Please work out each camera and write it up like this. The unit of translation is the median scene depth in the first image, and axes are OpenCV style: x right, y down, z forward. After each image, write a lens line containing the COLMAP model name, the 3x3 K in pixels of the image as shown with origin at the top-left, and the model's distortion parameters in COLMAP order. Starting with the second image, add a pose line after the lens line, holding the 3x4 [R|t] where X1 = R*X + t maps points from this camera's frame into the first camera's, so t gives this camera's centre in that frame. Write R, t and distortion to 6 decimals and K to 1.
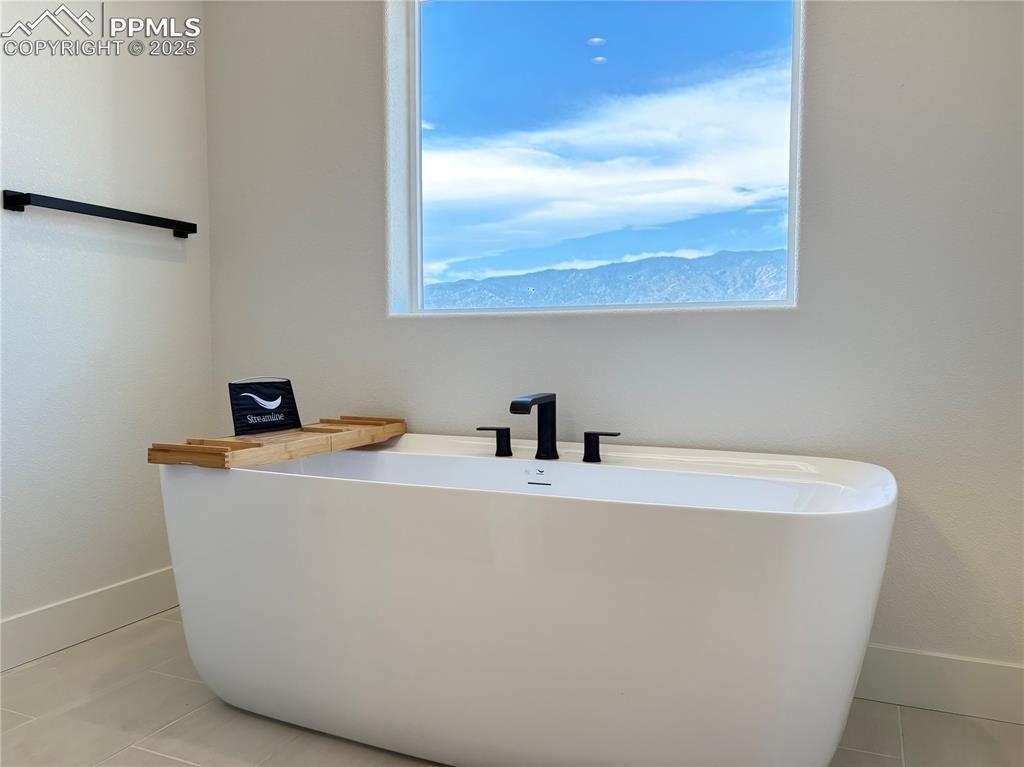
lens RADIAL K [[781.9, 0, 512.0], [0, 781.9, 383.5], [0, 0, 1]] dist [0.003202, 0.001165]
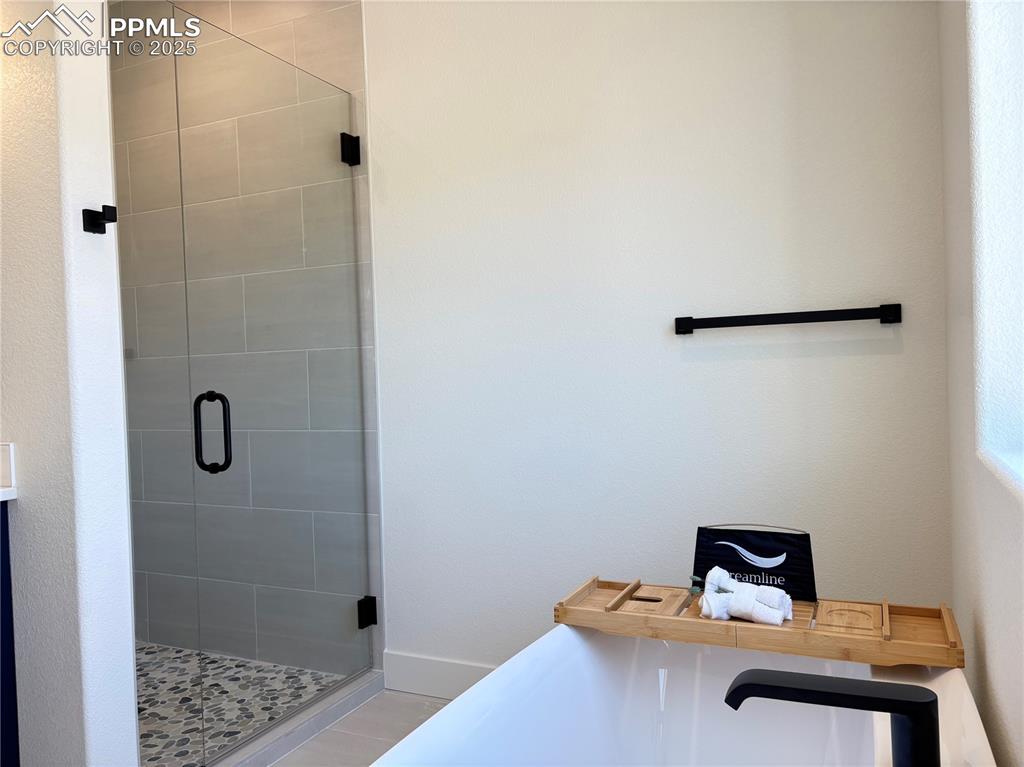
lens RADIAL K [[771.0, 0, 512.0], [0, 771.0, 383.5], [0, 0, 1]] dist [0.004244, 0.002660]
pose [[-0.024782, 0.010726, -0.999635, 0.455733], [-0.017304, 0.999788, 0.011157, -0.151713], [0.999543, 0.017574, -0.024592, 0.749385]]
